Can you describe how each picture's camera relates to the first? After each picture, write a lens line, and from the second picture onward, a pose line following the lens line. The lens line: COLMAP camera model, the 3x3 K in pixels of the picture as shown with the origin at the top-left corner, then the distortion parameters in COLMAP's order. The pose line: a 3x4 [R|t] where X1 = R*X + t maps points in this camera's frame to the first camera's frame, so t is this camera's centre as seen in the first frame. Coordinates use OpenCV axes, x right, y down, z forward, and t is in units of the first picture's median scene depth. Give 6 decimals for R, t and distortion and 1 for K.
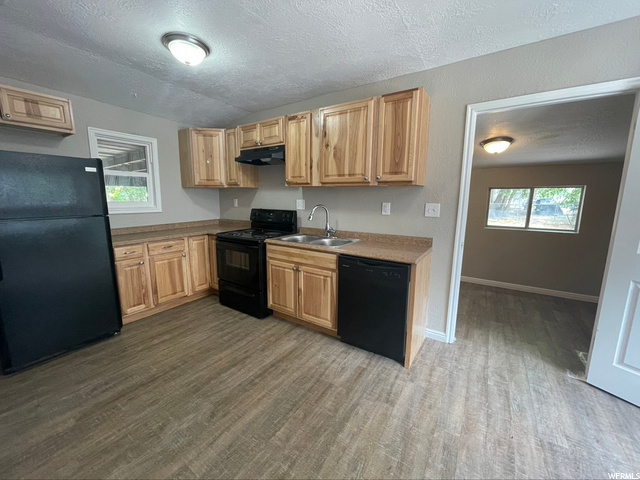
lens RADIAL K [[258.7, 0, 318.3], [0, 258.7, 237.3], [0, 0, 1]] dist [-0.000907, -0.000153]
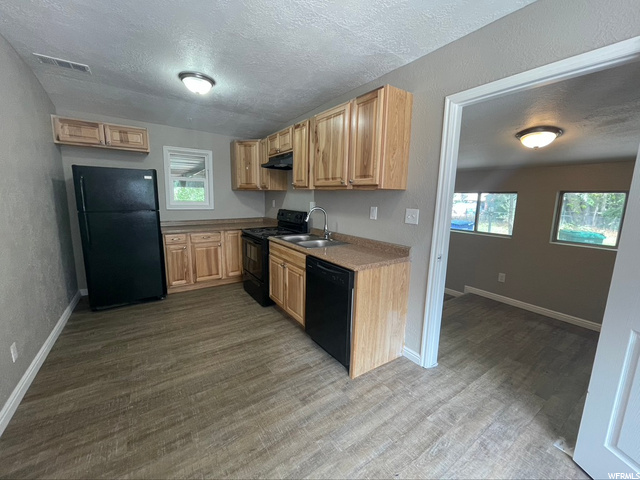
lens RADIAL K [[258.7, 0, 318.3], [0, 258.7, 237.3], [0, 0, 1]] dist [-0.000907, -0.000153]
pose [[0.927751, 0.069959, -0.366585, 0.444756], [-0.071259, 0.997408, 0.010003, -0.016619], [0.366335, 0.016842, 0.930331, 0.036424]]
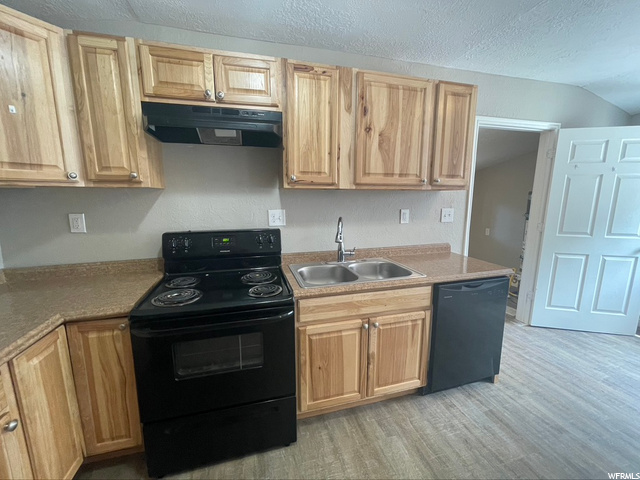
lens RADIAL K [[257.9, 0, 318.7], [0, 257.9, 236.8], [0, 0, 1]] dist [-0.005160, -0.000061]
pose [[0.656146, -0.127626, 0.743763, -0.586604], [0.126054, 0.990284, 0.058724, -0.134452], [-0.744031, 0.055222, 0.665859, 0.671167]]
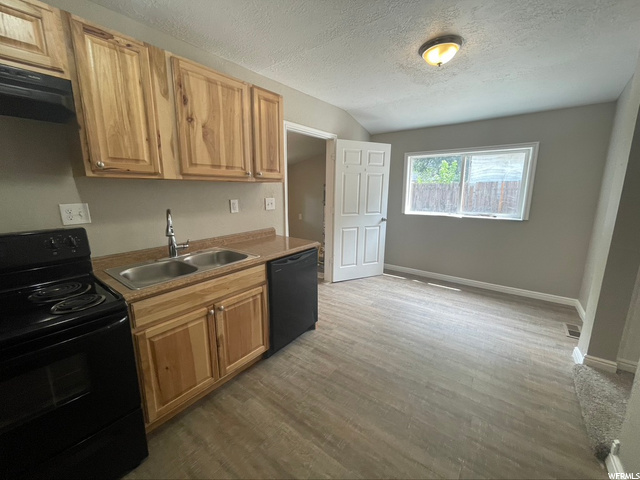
lens RADIAL K [[258.7, 0, 318.3], [0, 258.7, 237.3], [0, 0, 1]] dist [-0.000907, -0.000153]
pose [[0.060993, -0.199327, 0.978033, -0.660276], [0.153105, 0.970130, 0.188169, -0.135173], [-0.986326, 0.138265, 0.089689, 0.662436]]
